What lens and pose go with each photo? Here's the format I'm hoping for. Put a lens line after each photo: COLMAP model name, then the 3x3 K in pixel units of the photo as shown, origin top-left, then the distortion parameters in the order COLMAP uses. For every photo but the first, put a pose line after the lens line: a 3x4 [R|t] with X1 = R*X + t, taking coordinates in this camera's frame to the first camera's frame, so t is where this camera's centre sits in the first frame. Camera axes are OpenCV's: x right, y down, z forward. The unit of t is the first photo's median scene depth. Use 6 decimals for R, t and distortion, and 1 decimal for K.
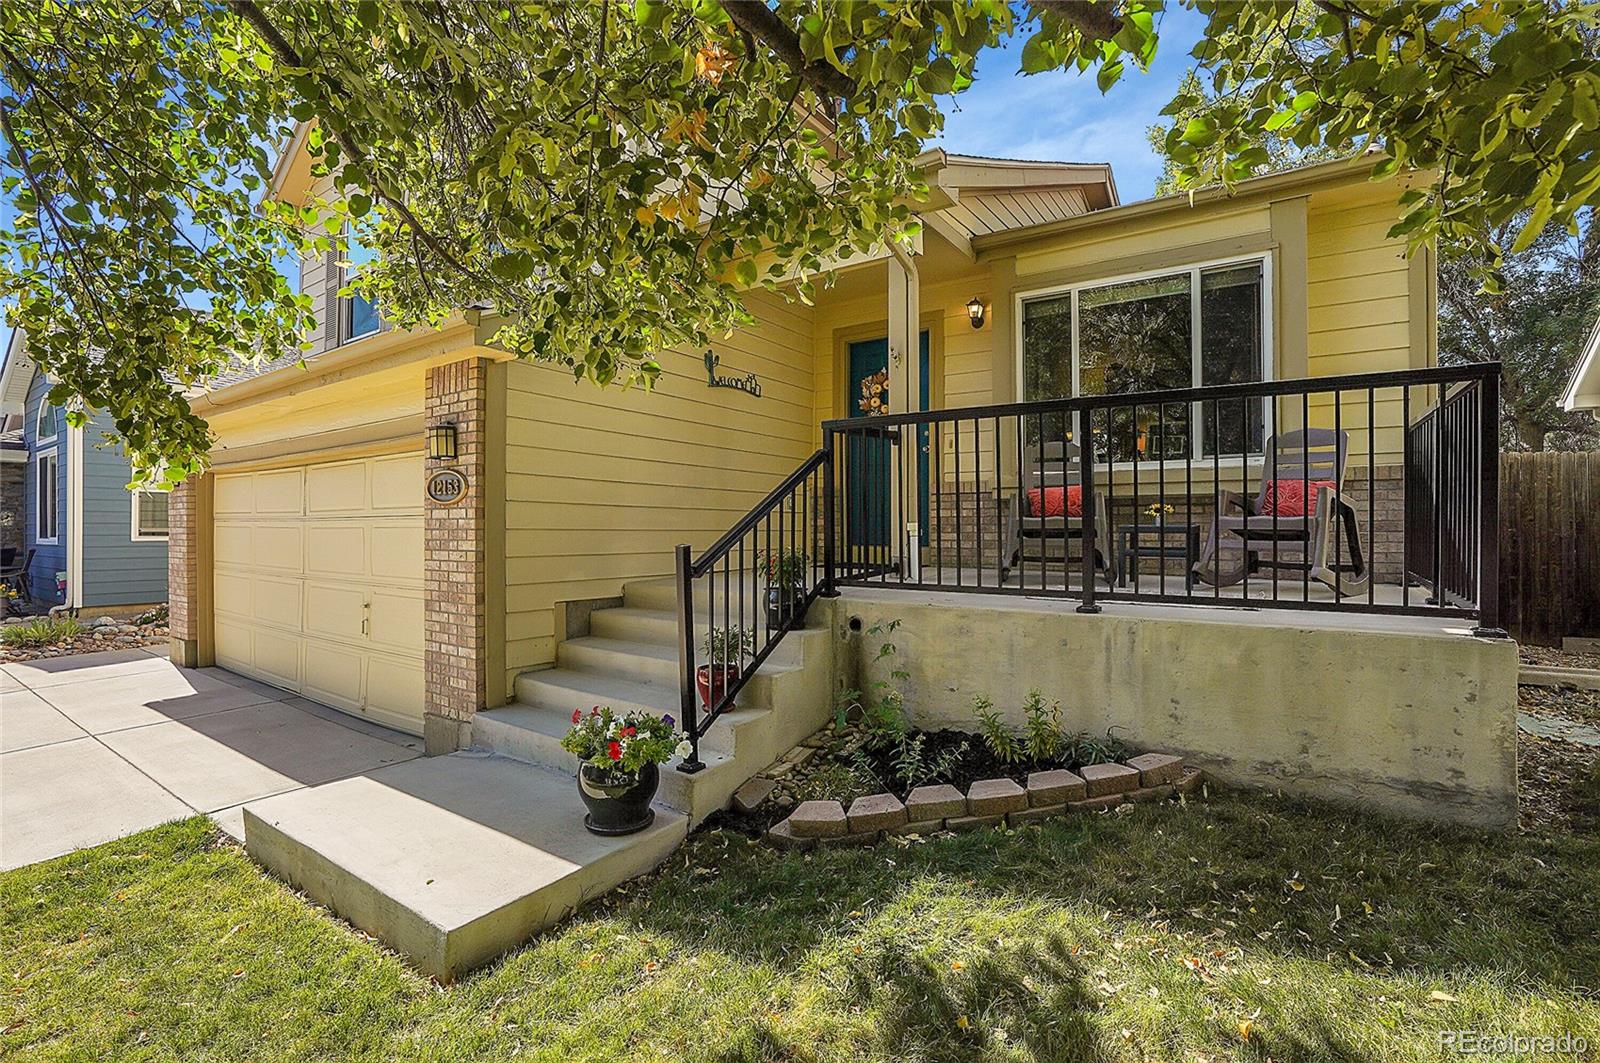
lens RADIAL K [[743.0, 0, 809.2], [0, 743.0, 535.7], [0, 0, 1]] dist [-0.071272, 0.028988]
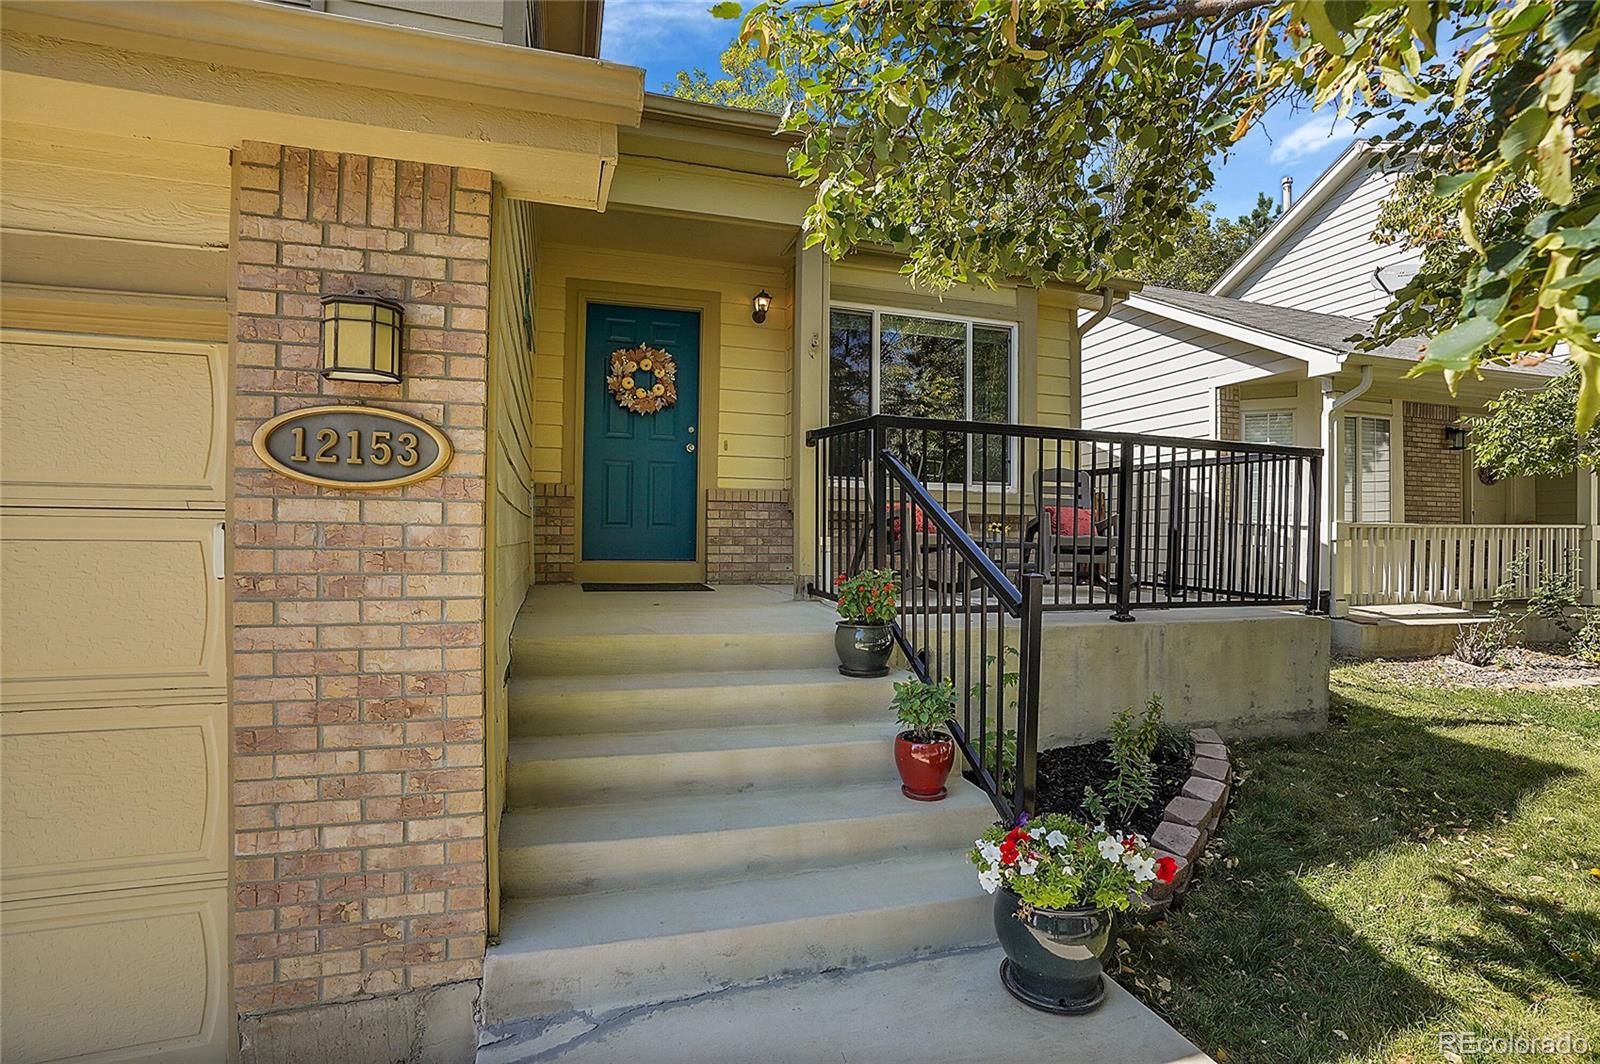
lens RADIAL K [[743.0, 0, 809.2], [0, 743.0, 536.2], [0, 0, 1]] dist [-0.071272, 0.028988]
pose [[0.619936, 0.007705, 0.784615, -0.735131], [-0.005776, 0.999970, -0.005256, -0.016840], [-0.784631, -0.001273, 0.619962, 0.604124]]
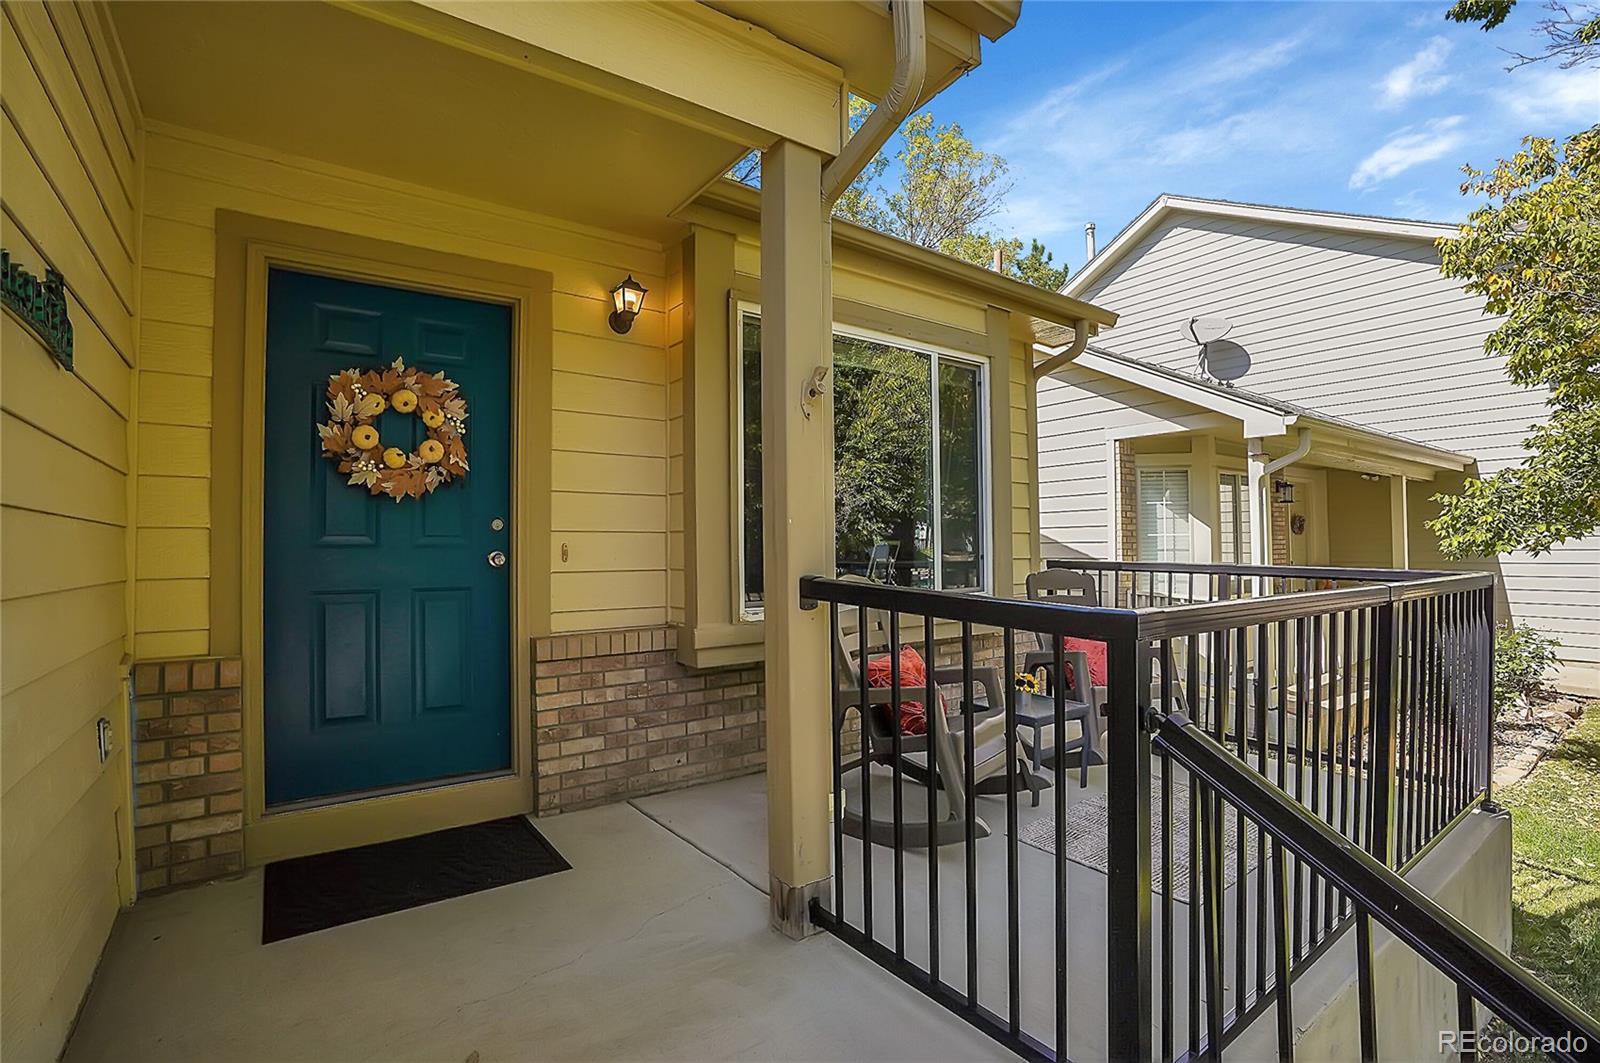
lens RADIAL K [[743.0, 0, 809.2], [0, 743.0, 535.7], [0, 0, 1]] dist [-0.071272, 0.028988]
pose [[0.328694, 0.015425, 0.944311, -0.352525], [0.016328, 0.999624, -0.022013, -0.200797], [-0.944295, 0.022654, 0.328318, 1.133652]]
